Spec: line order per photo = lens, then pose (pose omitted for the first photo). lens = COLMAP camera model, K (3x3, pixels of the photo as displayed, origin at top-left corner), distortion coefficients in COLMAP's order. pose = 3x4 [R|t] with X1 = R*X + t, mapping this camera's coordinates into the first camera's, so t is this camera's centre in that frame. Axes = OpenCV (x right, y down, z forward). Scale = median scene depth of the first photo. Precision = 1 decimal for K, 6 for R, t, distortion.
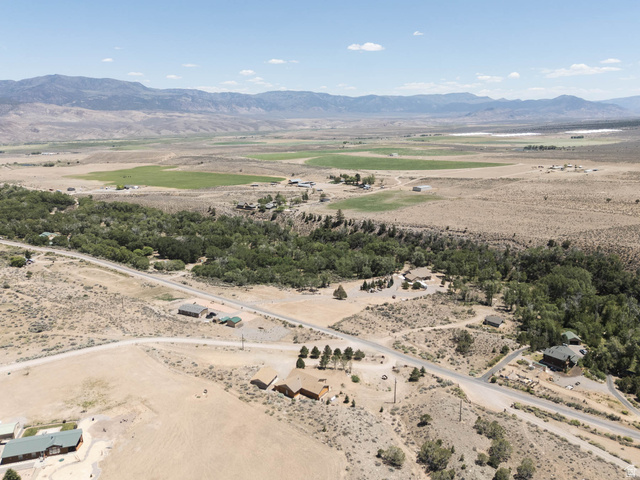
lens RADIAL K [[470.7, 0, 318.3], [0, 470.7, 241.2], [0, 0, 1]] dist [0.088171, -0.092594]
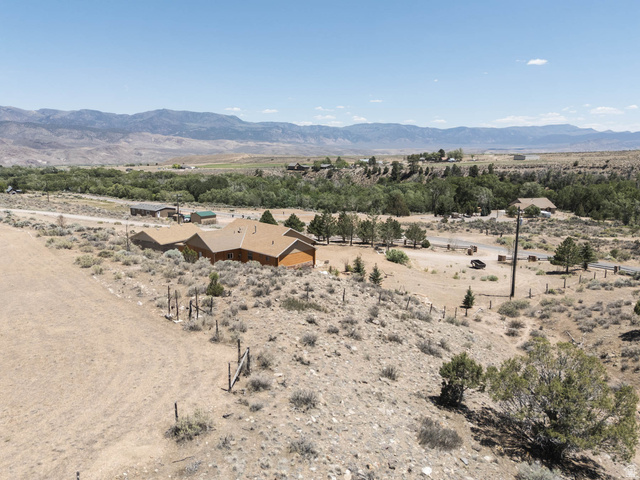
lens RADIAL K [[470.7, 0, 318.3], [0, 470.7, 241.2], [0, 0, 1]] dist [0.088171, -0.092594]
pose [[0.984264, 0.039521, -0.172228, 0.035525], [-0.050984, 0.996732, -0.062650, 0.134095], [0.169189, 0.070445, 0.983063, 0.271052]]
